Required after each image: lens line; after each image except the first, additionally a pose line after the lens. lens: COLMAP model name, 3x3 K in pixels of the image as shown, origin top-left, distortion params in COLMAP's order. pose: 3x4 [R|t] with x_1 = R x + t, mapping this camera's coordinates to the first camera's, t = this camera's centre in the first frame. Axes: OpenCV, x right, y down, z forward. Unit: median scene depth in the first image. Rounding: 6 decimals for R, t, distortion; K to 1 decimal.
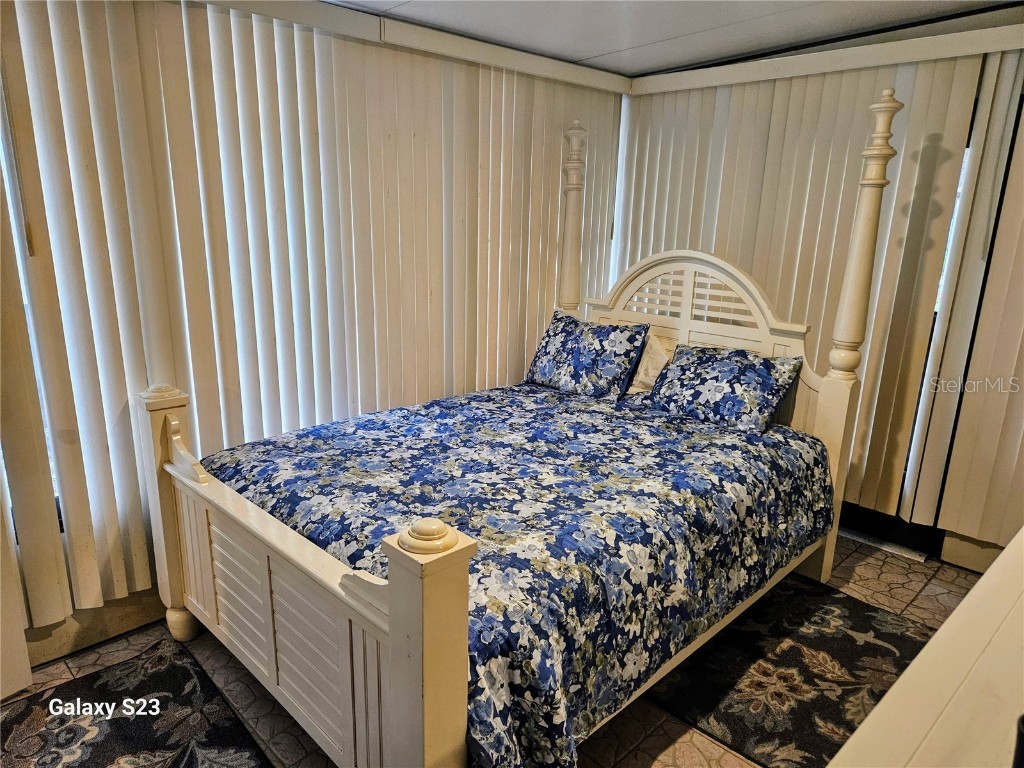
lens RADIAL K [[681.4, 0, 506.4], [0, 681.4, 387.6], [0, 0, 1]] dist [0.073428, -0.063000]
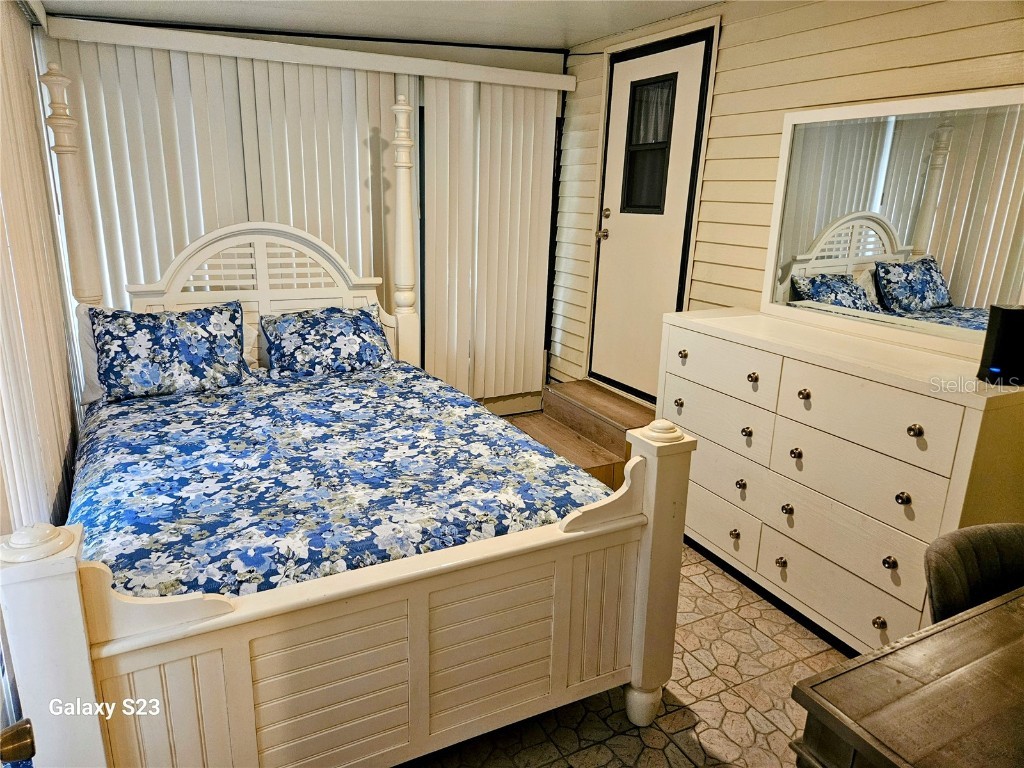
lens RADIAL K [[681.4, 0, 508.3], [0, 681.4, 385.0], [0, 0, 1]] dist [0.073428, -0.063000]
pose [[0.299587, -0.275224, 0.913509, -0.666724], [0.223140, 0.951144, 0.213384, -0.112450], [-0.927608, 0.139913, 0.346364, 0.355228]]
